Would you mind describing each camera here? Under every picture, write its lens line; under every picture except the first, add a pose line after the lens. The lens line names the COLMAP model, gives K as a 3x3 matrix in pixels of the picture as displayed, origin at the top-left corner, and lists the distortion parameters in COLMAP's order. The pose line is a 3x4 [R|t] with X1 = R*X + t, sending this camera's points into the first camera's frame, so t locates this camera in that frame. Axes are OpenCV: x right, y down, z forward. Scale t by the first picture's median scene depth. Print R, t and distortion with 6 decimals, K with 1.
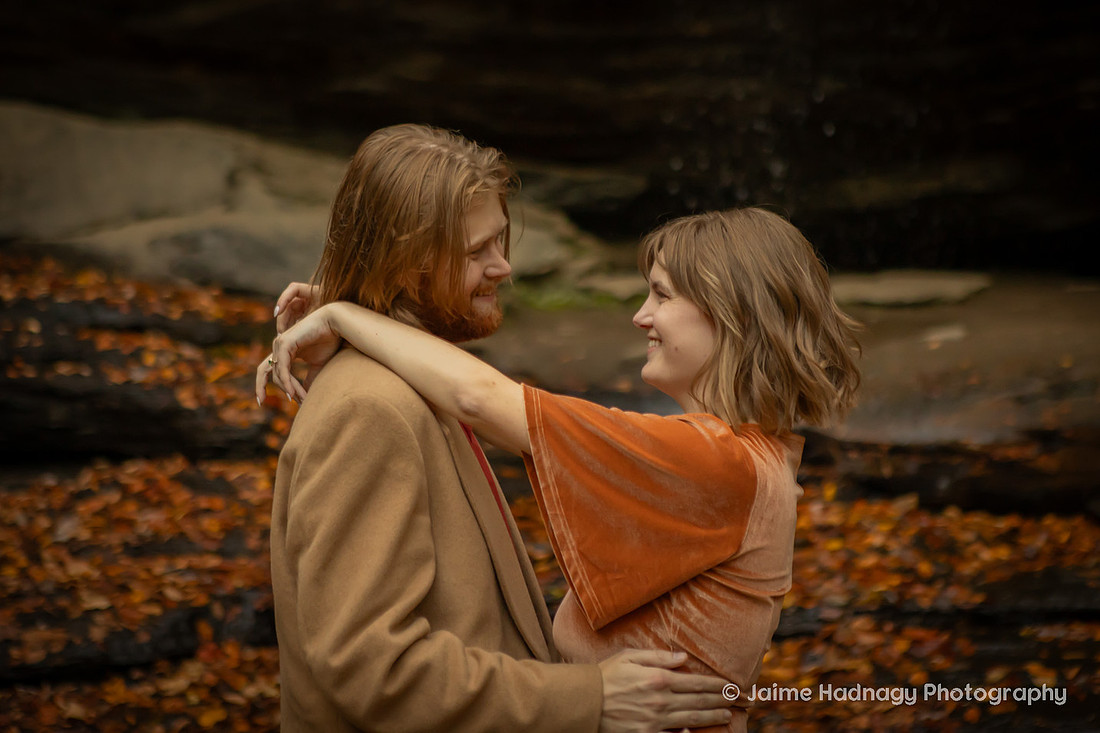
lens RADIAL K [[2385.3, 0, 563.4], [0, 2385.3, 321.5], [0, 0, 1]] dist [0.242641, 0.000000]
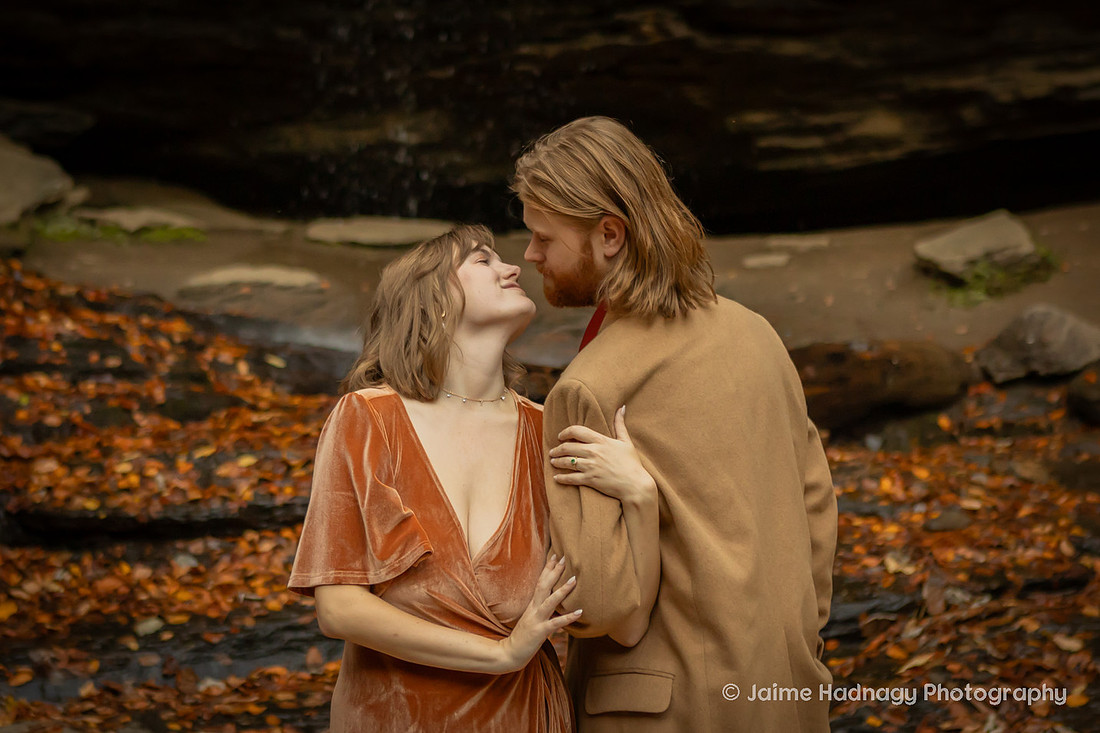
lens RADIAL K [[2389.8, 0, 497.1], [0, 2389.8, 343.1], [0, 0, 1]] dist [0.041216, 0.000000]
pose [[0.957178, 0.022262, 0.288642, -0.205830], [-0.030522, 0.999242, 0.024145, 0.015012], [-0.287886, -0.031921, 0.957133, -0.037462]]
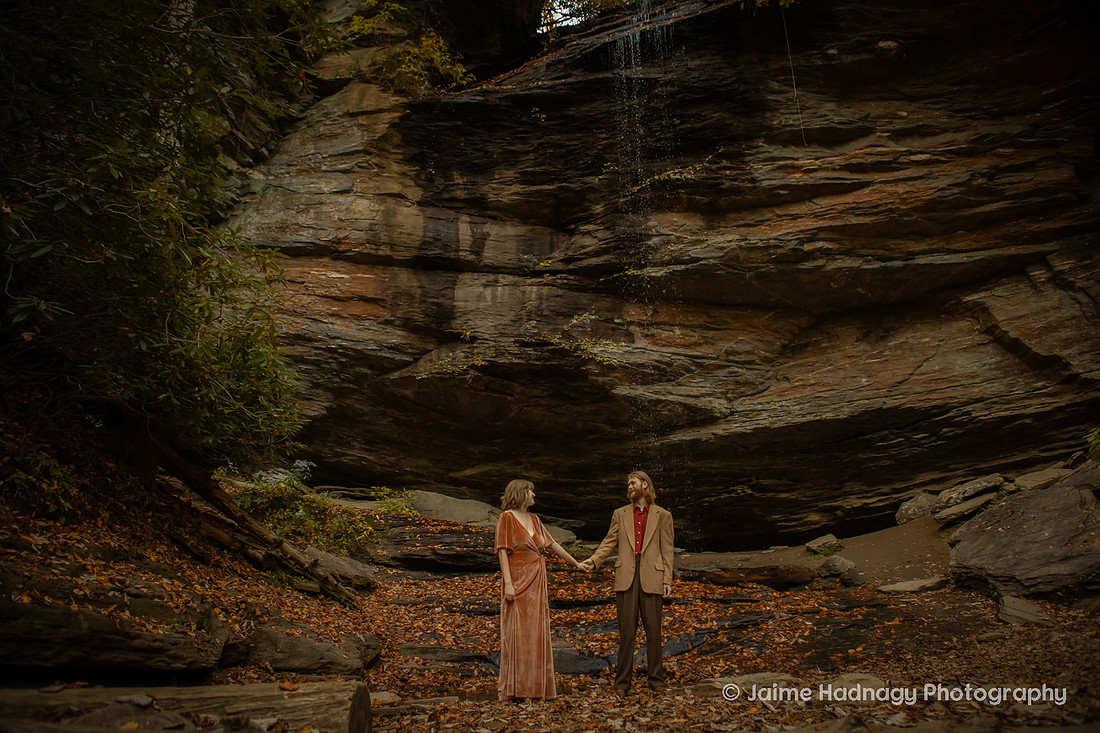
lens RADIAL K [[769.1, 0, 550.8], [0, 769.1, 354.7], [0, 0, 1]] dist [-0.109890, 0.080818]
pose [[0.997551, 0.044077, 0.054316, -0.202613], [-0.026026, 0.954624, -0.296676, 0.095238], [-0.064928, 0.294535, 0.953432, -0.375965]]
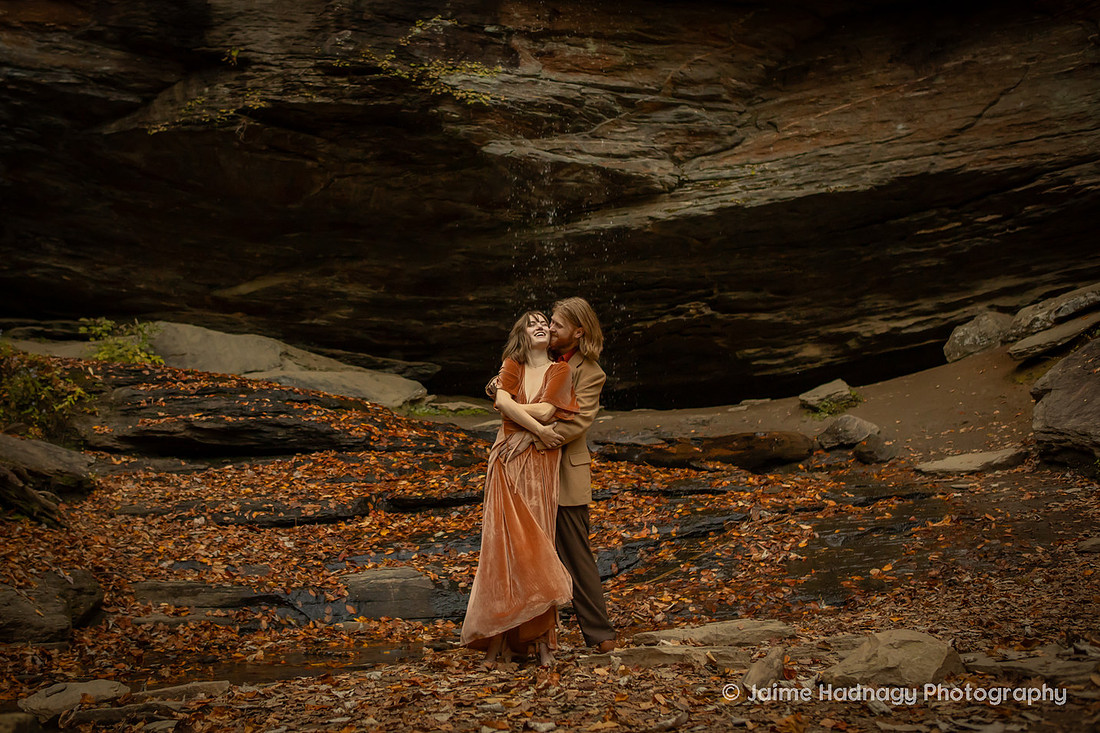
lens RADIAL K [[1259.9, 0, 470.2], [0, 1259.9, 305.2], [0, 0, 1]] dist [-0.044984, 0.000000]
pose [[0.991695, 0.011573, 0.128089, -0.196907], [0.005313, 0.991407, -0.130707, 0.082761], [-0.128501, 0.130302, 0.983112, -0.336579]]
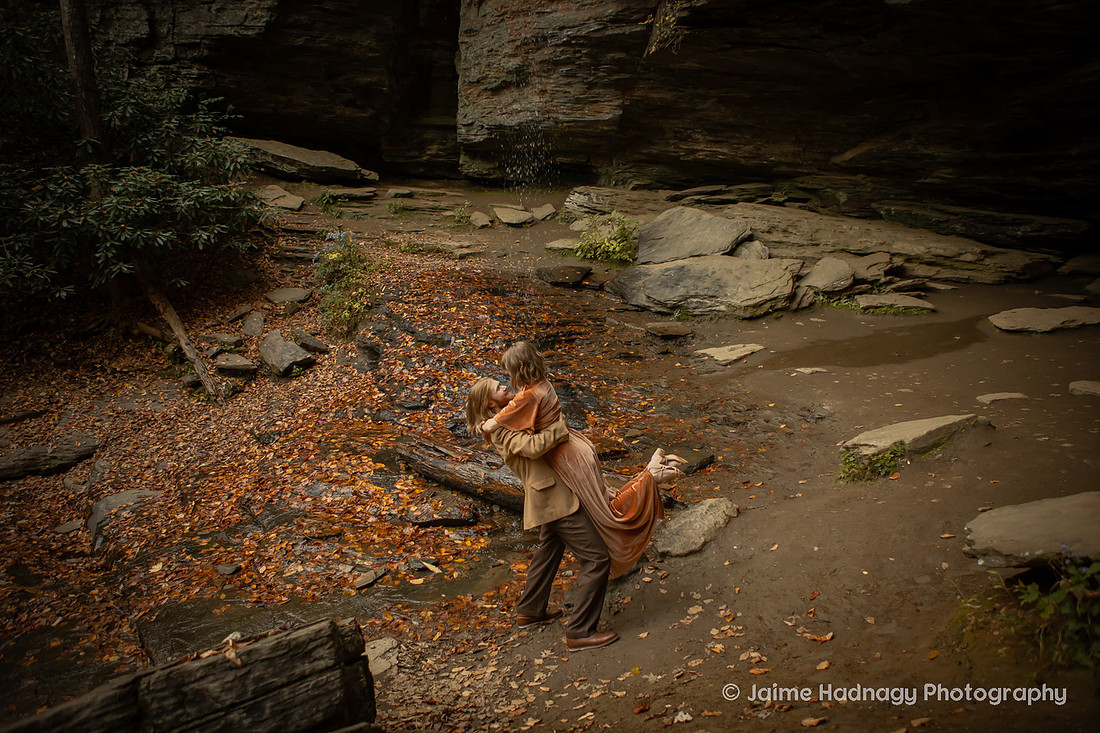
lens RADIAL K [[769.1, 0, 552.7], [0, 769.1, 355.9], [0, 0, 1]] dist [-0.109890, 0.080818]
pose [[0.436205, 0.195003, -0.878464, 0.875237], [0.008279, 0.975326, 0.220616, -0.206307], [0.899809, -0.103507, 0.423828, 0.800895]]
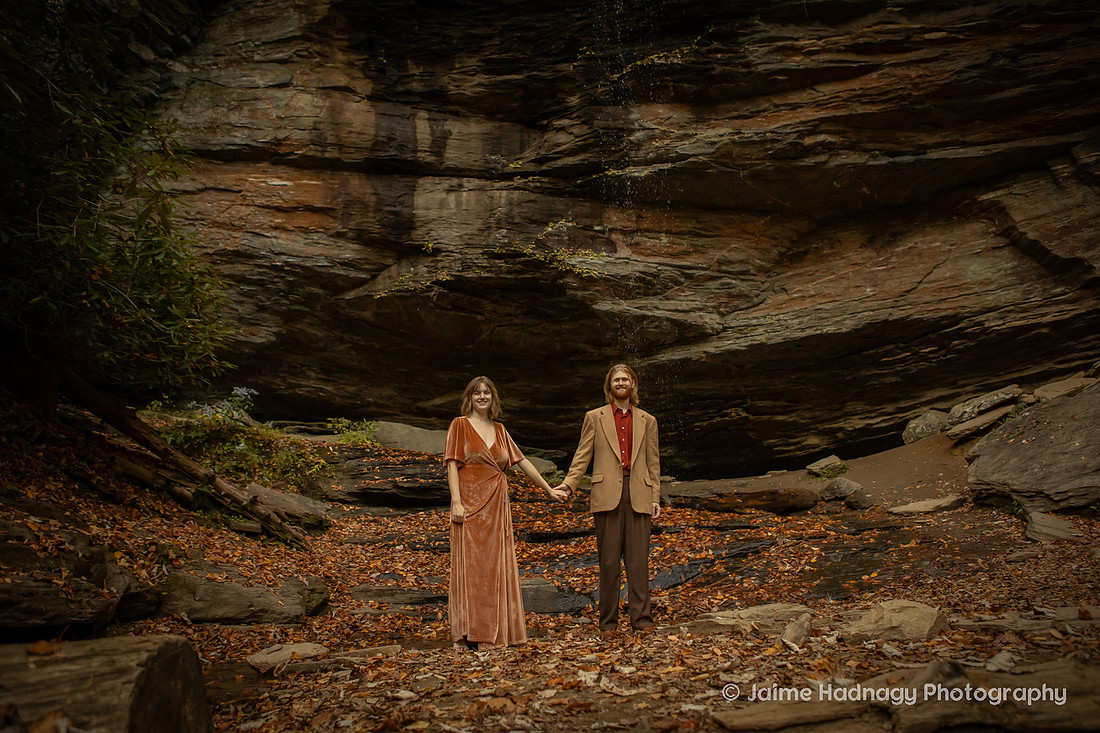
lens RADIAL K [[812.8, 0, 564.6], [0, 812.8, 367.0], [0, 0, 1]] dist [-0.104837, 0.080897]
pose [[0.995128, 0.012693, 0.097770, -0.180870], [0.006924, 0.980231, -0.197736, 0.105372], [-0.098347, 0.197450, 0.975367, -0.274977]]
